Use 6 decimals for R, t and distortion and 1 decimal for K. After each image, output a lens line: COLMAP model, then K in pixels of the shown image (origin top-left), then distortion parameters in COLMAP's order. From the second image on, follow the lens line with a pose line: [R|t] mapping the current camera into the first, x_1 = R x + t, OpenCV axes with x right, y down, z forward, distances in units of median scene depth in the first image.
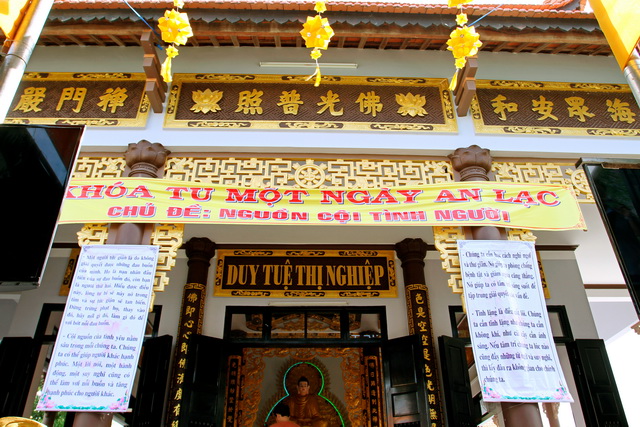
lens RADIAL K [[524.4, 0, 312.6], [0, 524.4, 213.8], [0, 0, 1]] dist [-0.063755, 0.001535]
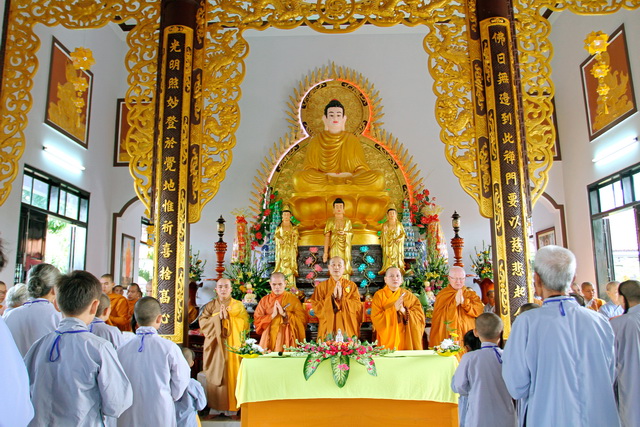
lens RADIAL K [[529.1, 0, 318.5], [0, 529.1, 204.1], [0, 0, 1]] dist [-0.052350, 0.013194]
pose [[0.999233, -0.018646, -0.034424, -0.020719], [0.030054, 0.928828, 0.369289, 0.256293], [0.025089, -0.370041, 0.928677, 0.557047]]
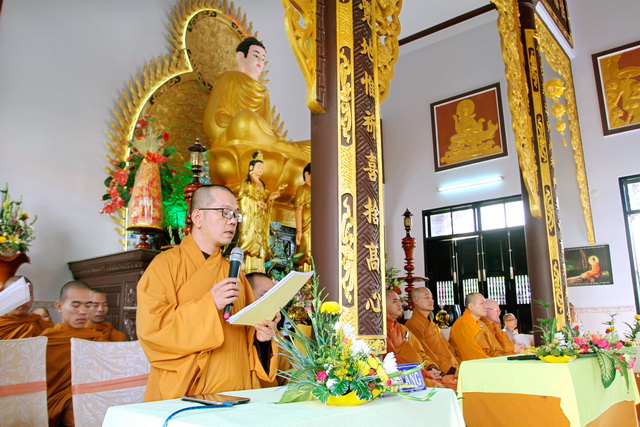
lens RADIAL K [[529.1, 0, 318.5], [0, 529.1, 204.1], [0, 0, 1]] dist [-0.052350, 0.013194]
pose [[0.646160, 0.178337, 0.742074, -0.319243], [-0.401844, 0.906123, 0.132143, 0.428162], [-0.648844, -0.383583, 0.657164, 0.785053]]
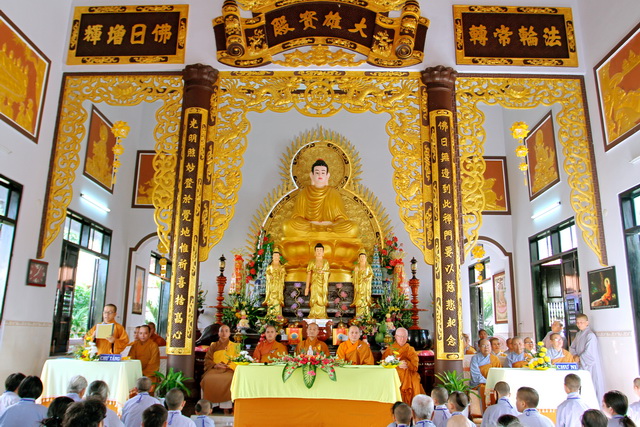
lens RADIAL K [[529.1, 0, 318.5], [0, 529.1, 204.1], [0, 0, 1]] dist [-0.052350, 0.013194]
pose [[0.999585, 0.010936, -0.026655, -0.002138], [-0.002131, 0.950694, 0.310123, 0.198133], [0.028733, -0.309937, 0.950323, 0.446057]]
